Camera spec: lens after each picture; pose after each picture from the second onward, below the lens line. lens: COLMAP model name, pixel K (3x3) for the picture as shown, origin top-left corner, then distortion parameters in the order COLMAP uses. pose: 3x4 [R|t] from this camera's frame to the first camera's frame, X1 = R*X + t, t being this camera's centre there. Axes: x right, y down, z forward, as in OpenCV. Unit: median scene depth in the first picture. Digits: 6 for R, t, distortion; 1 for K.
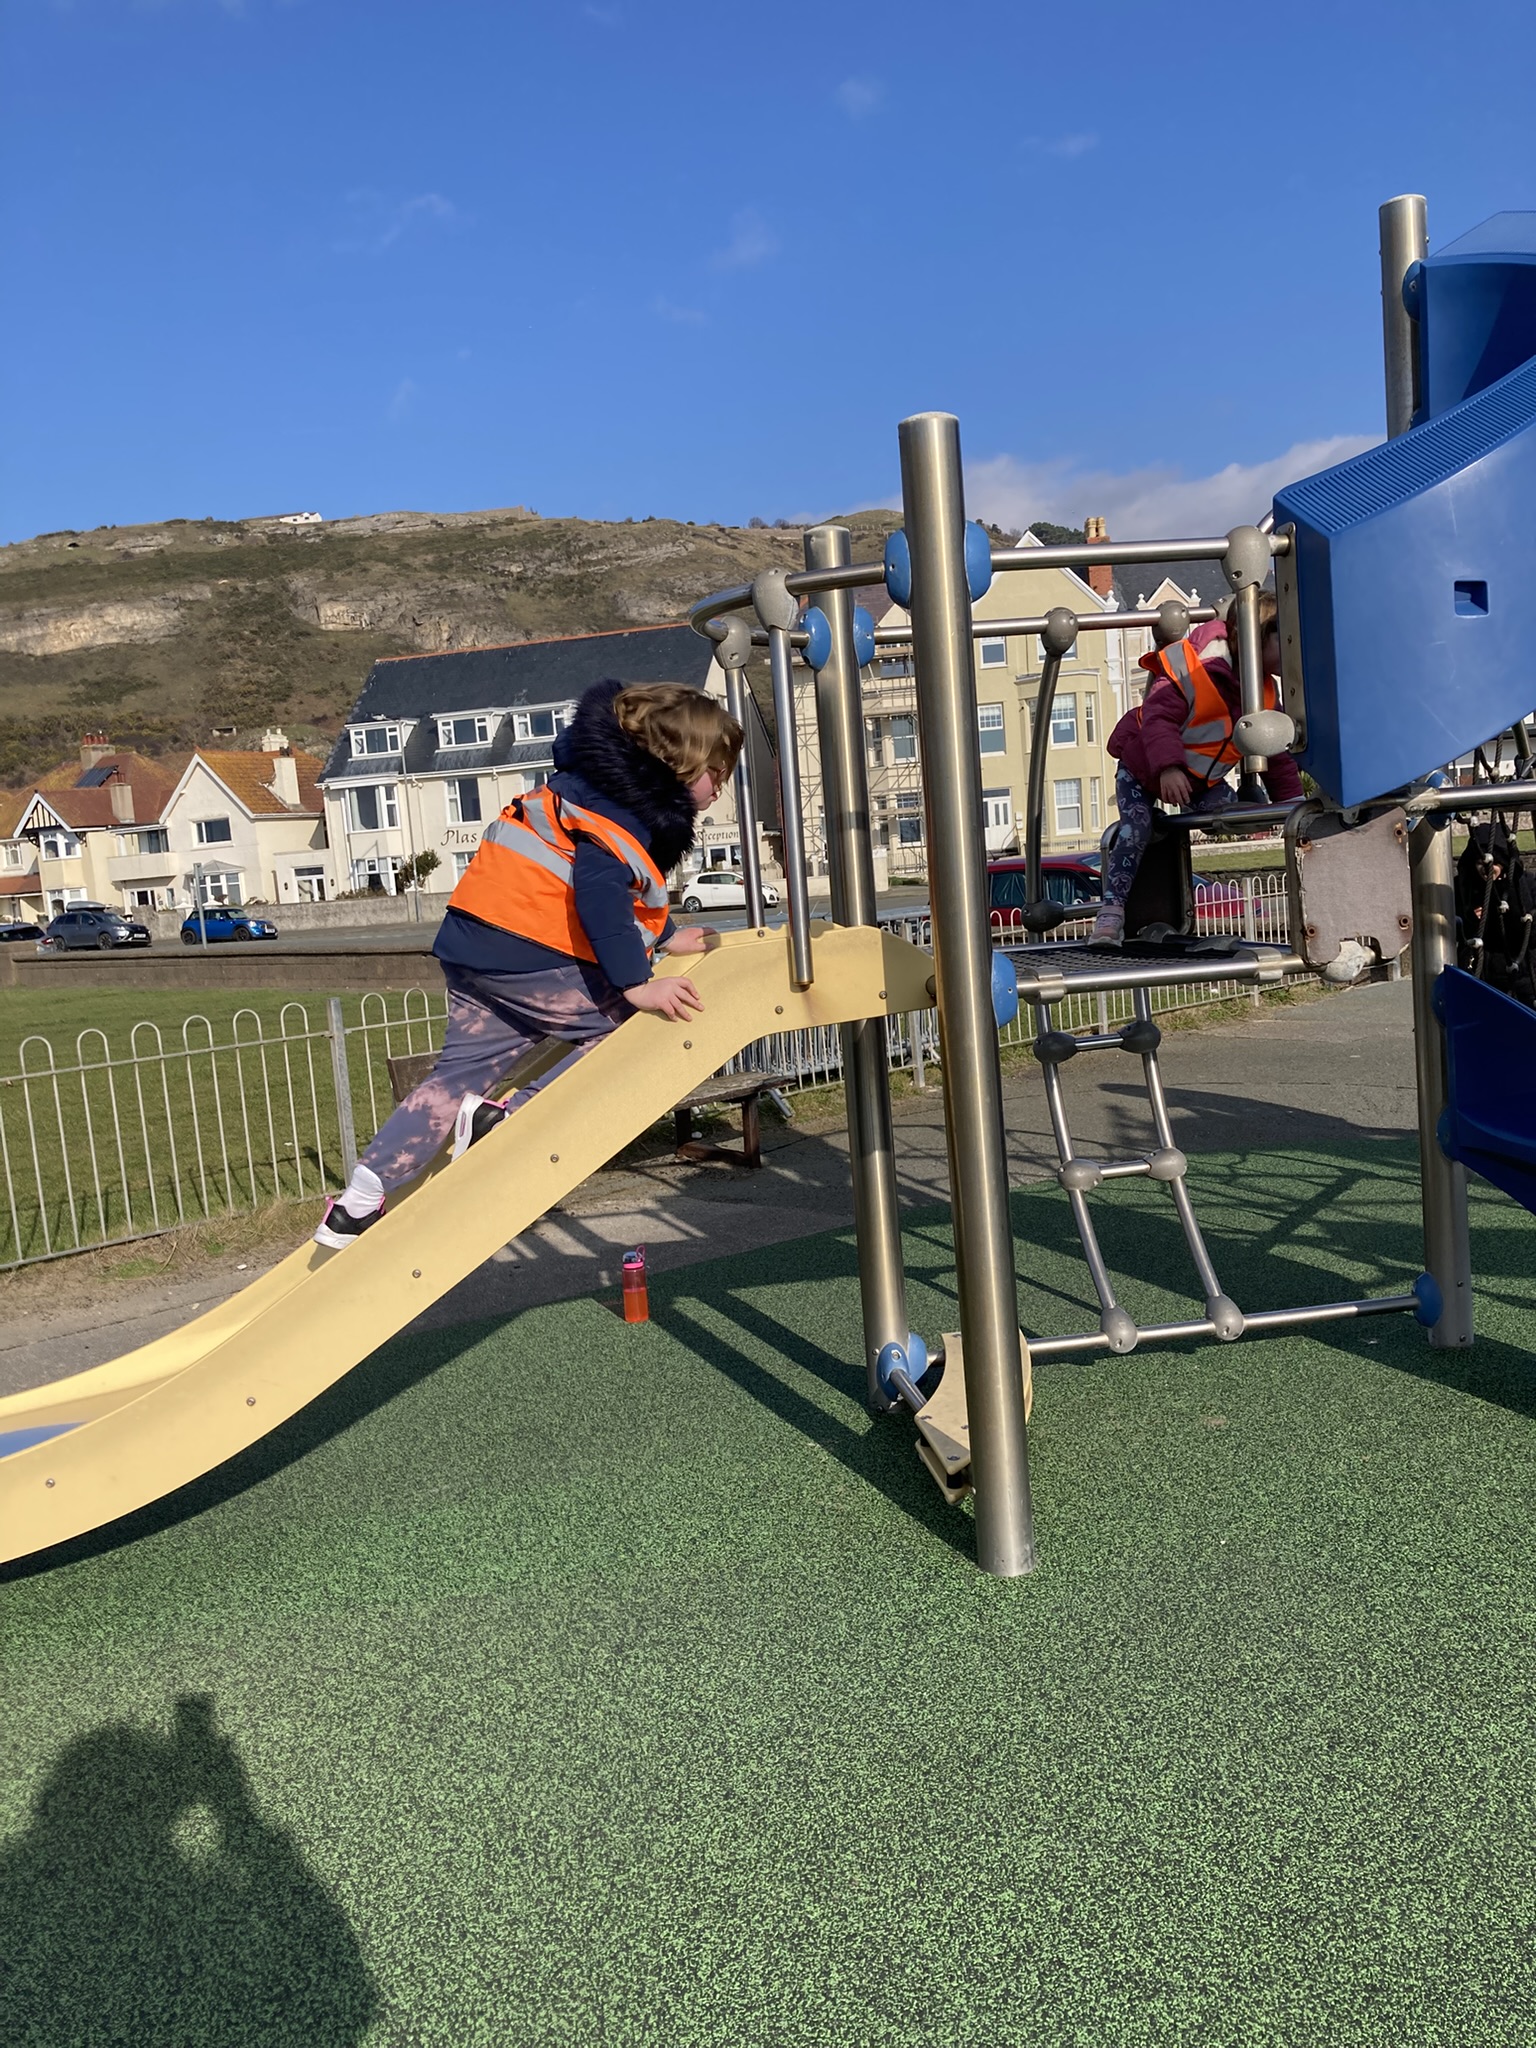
lens RADIAL K [[1625.7, 0, 793.9], [0, 1625.7, 1030.8], [0, 0, 1]] dist [0.022401, -0.022594]
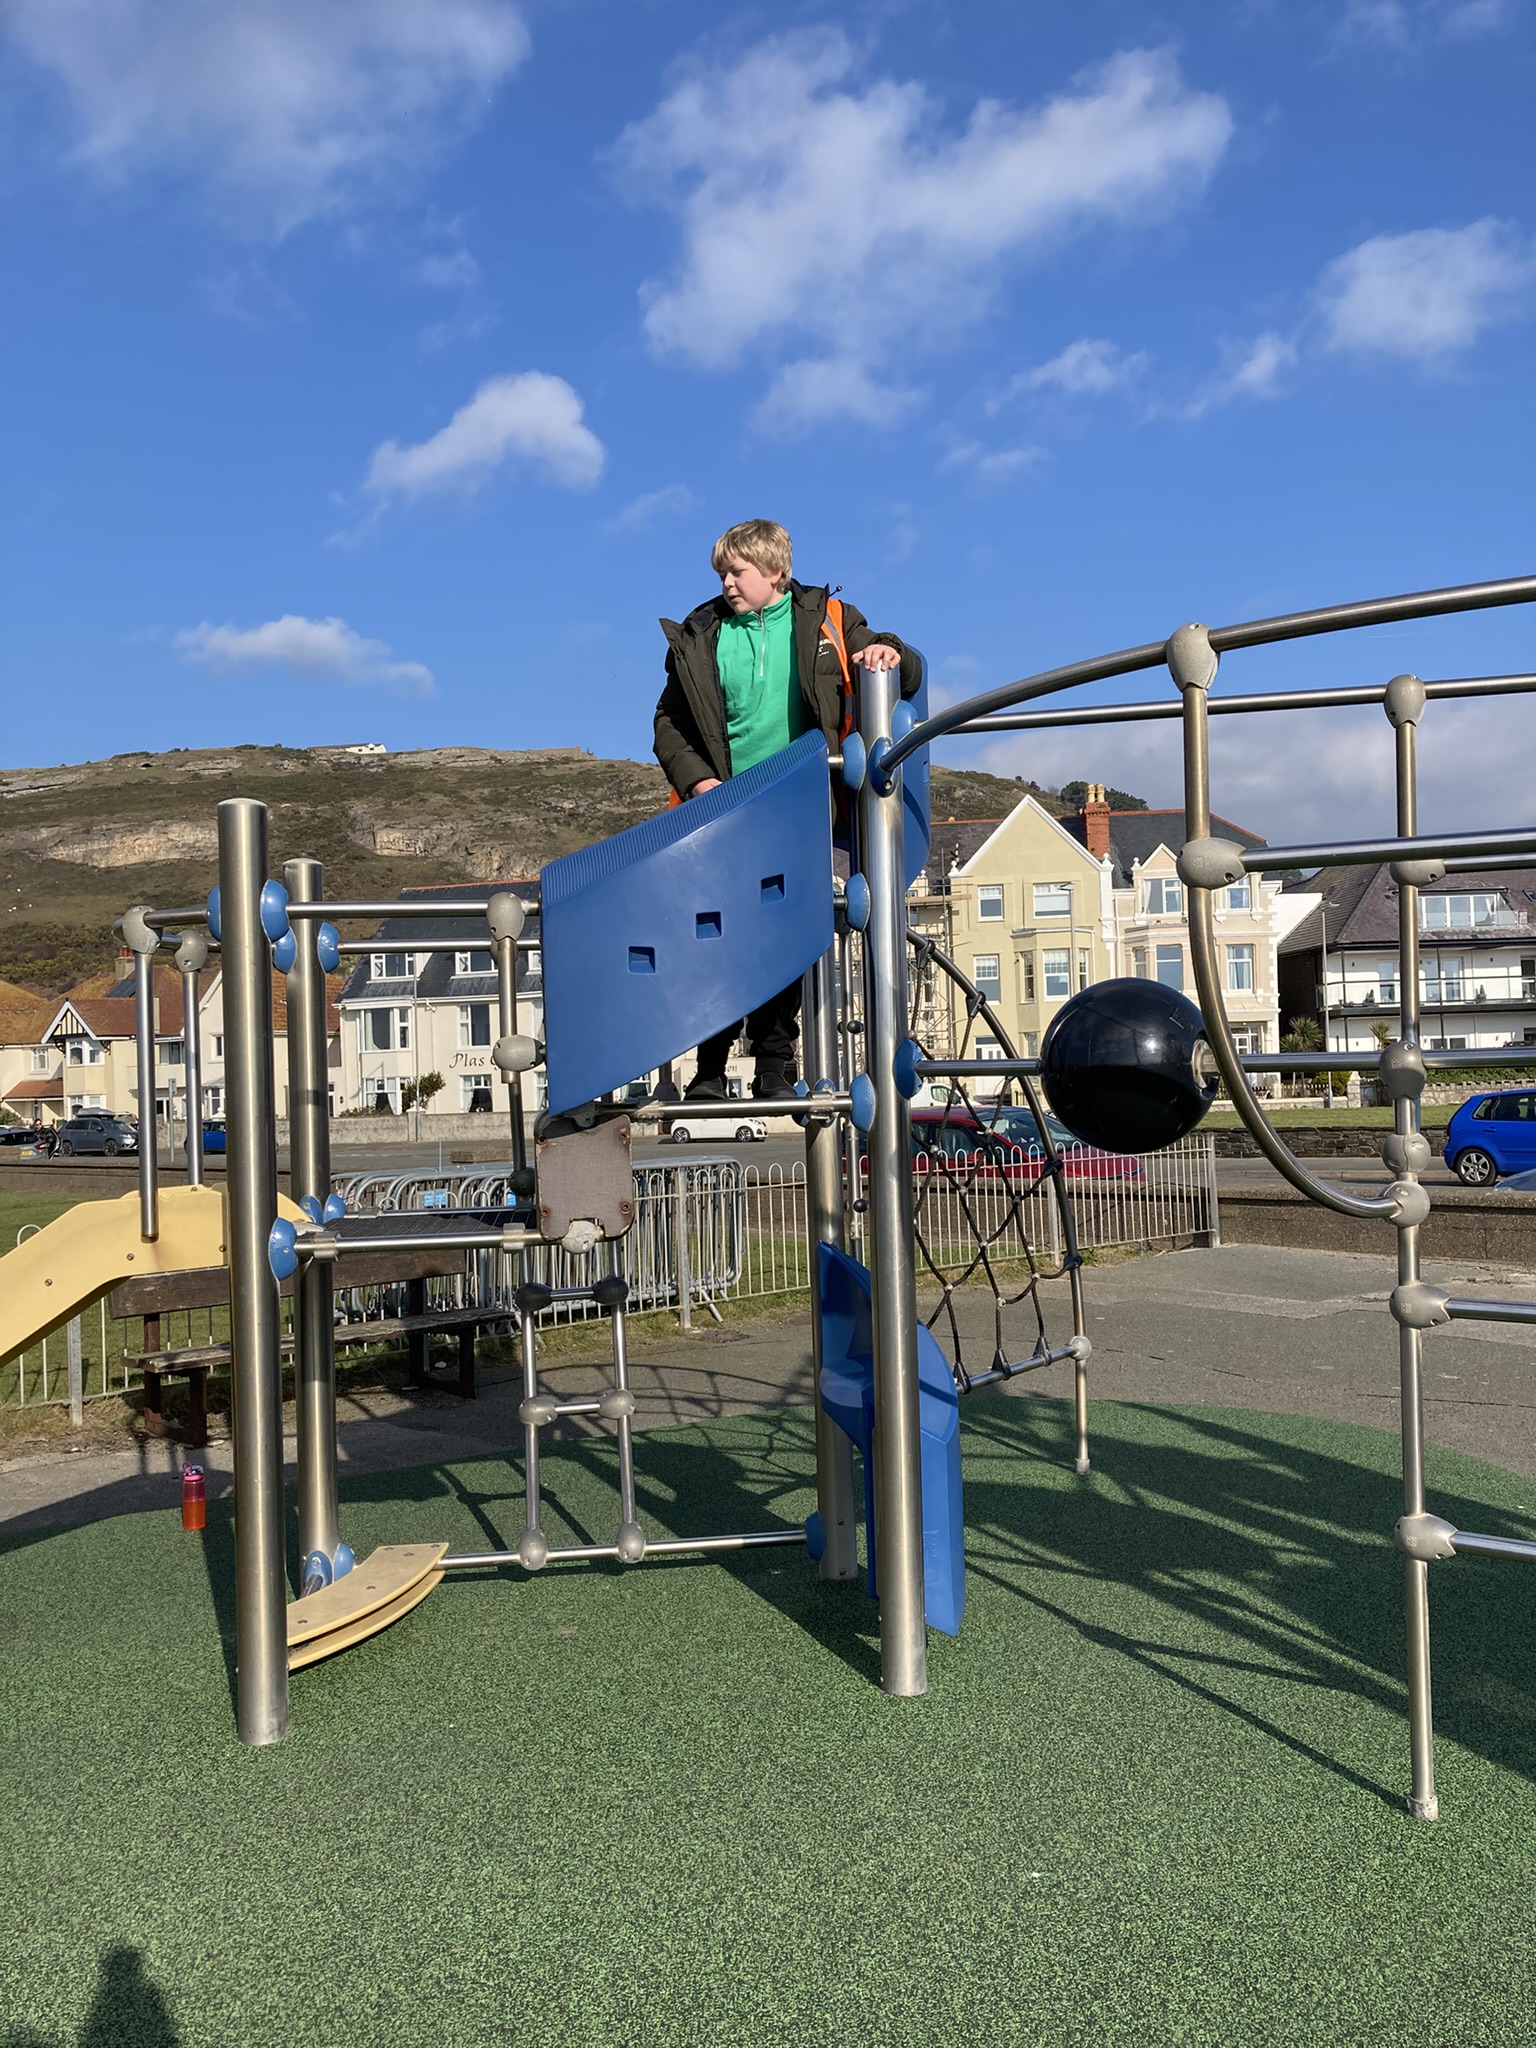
lens RADIAL K [[1625.7, 0, 798.8], [0, 1625.7, 1054.5], [0, 0, 1]] dist [0.022401, -0.022594]
pose [[0.998838, 0.043426, -0.020910, 0.169376], [-0.045761, 0.990653, -0.128501, -0.009493], [0.015134, 0.129308, 0.991489, -0.077044]]
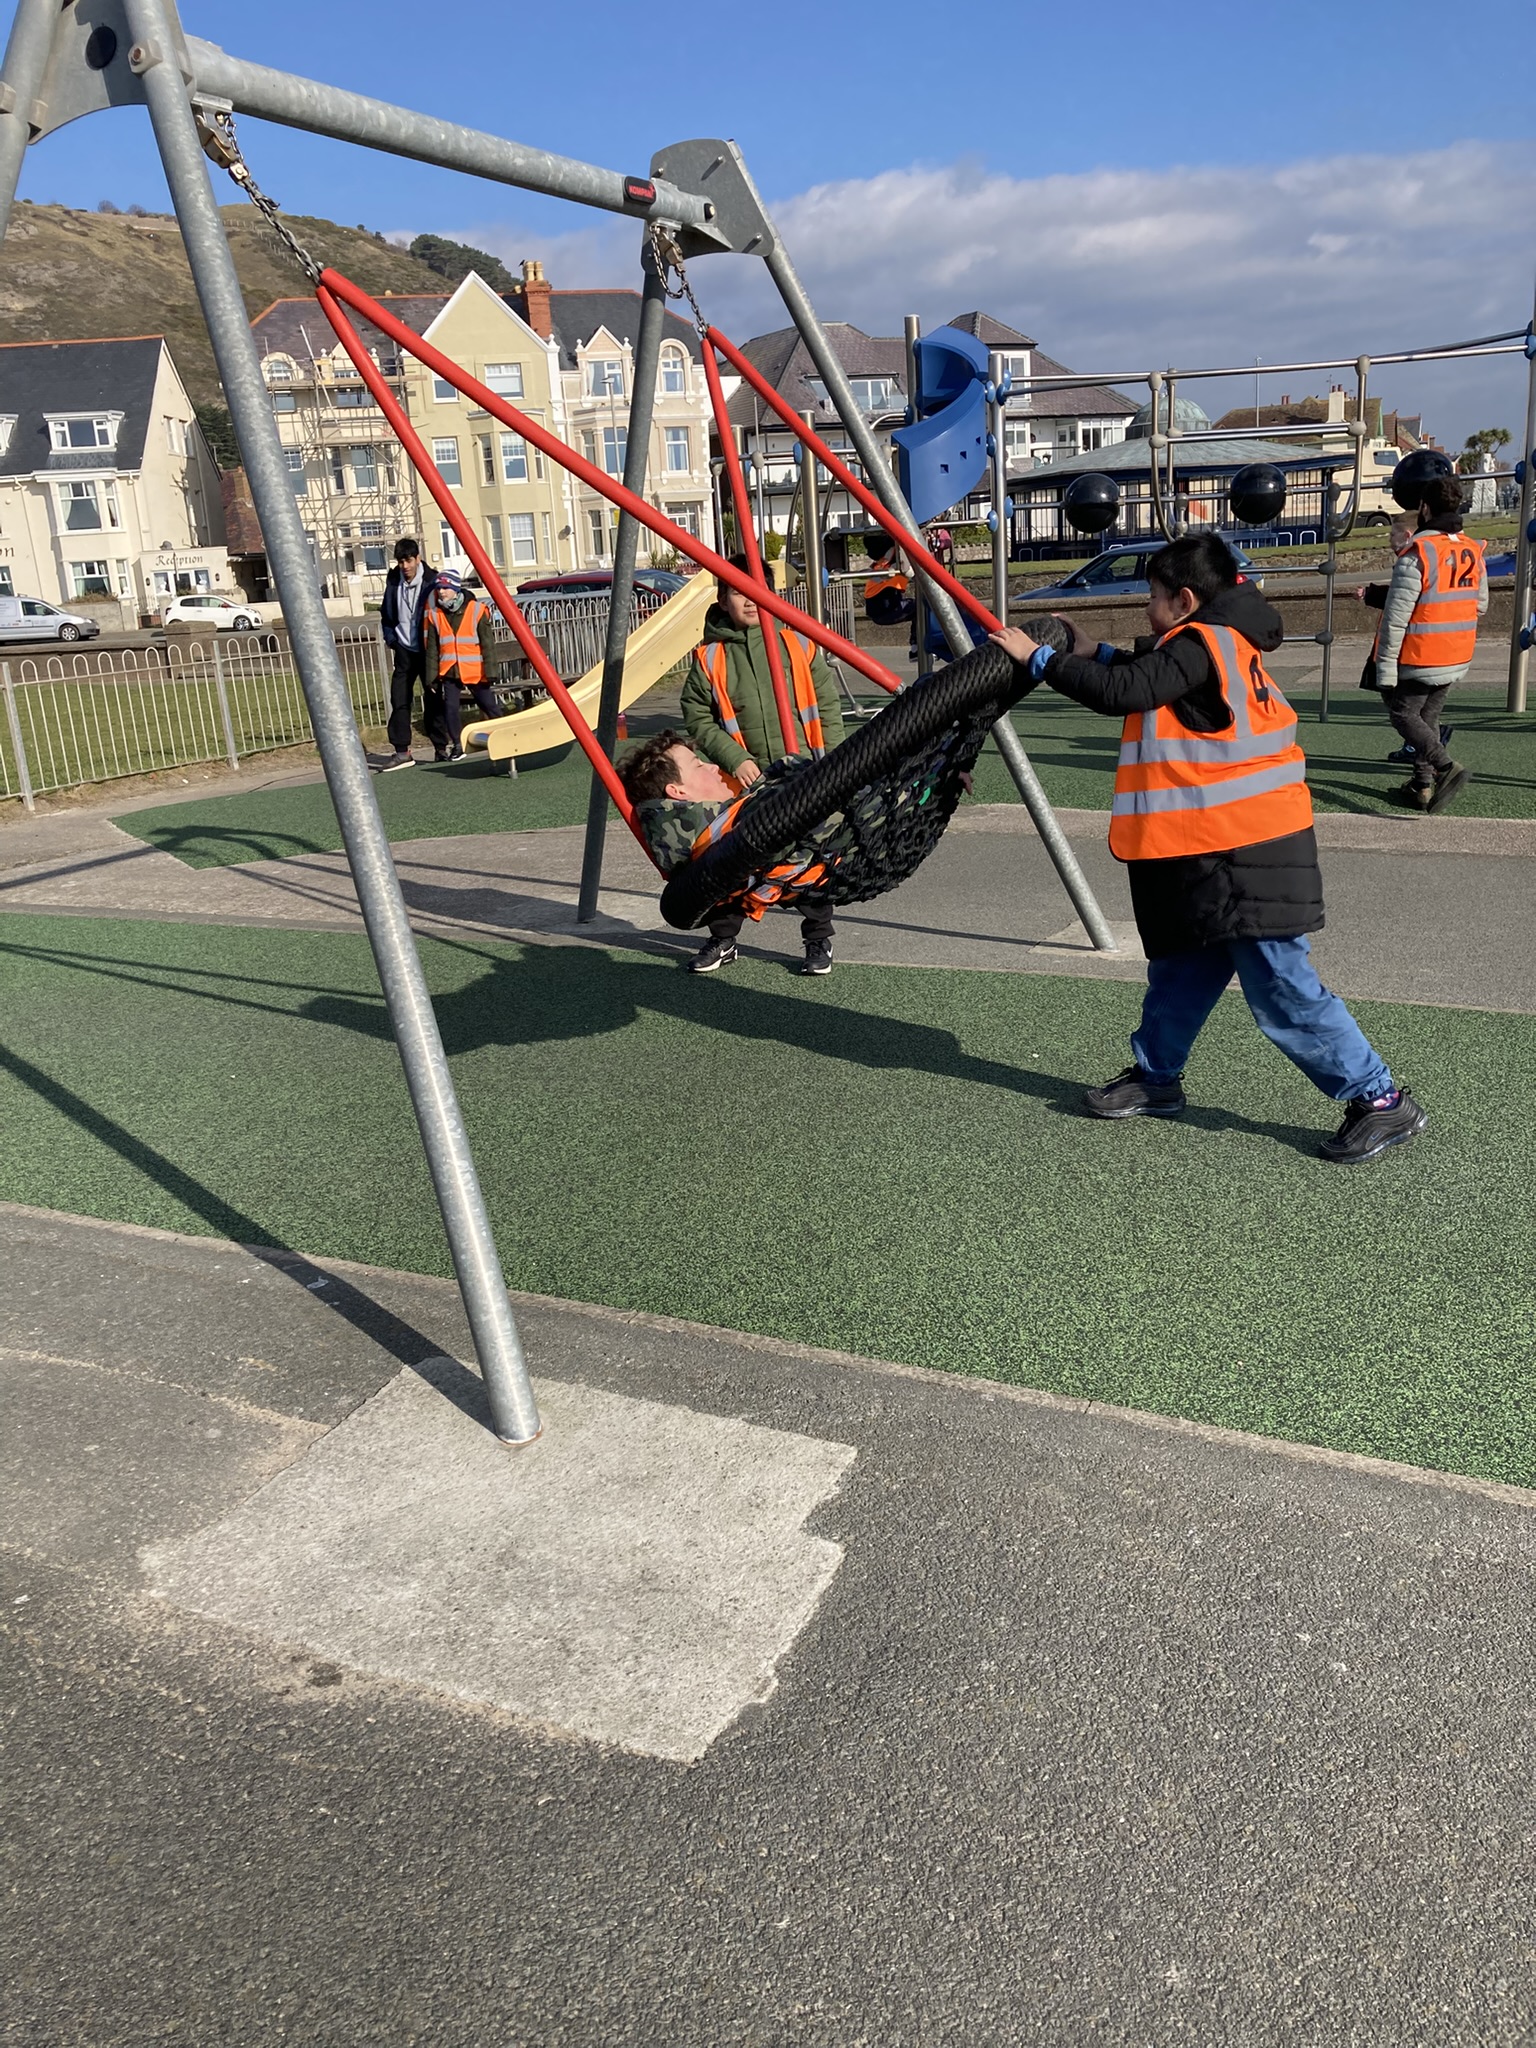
lens RADIAL K [[1625.7, 0, 763.9], [0, 1625.7, 1008.4], [0, 0, 1]] dist [0.022401, -0.022594]
pose [[0.942532, -0.074472, 0.325711, -0.382231], [0.027726, 0.988914, 0.145879, 0.119200], [-0.332964, -0.128465, 0.934148, -0.747401]]
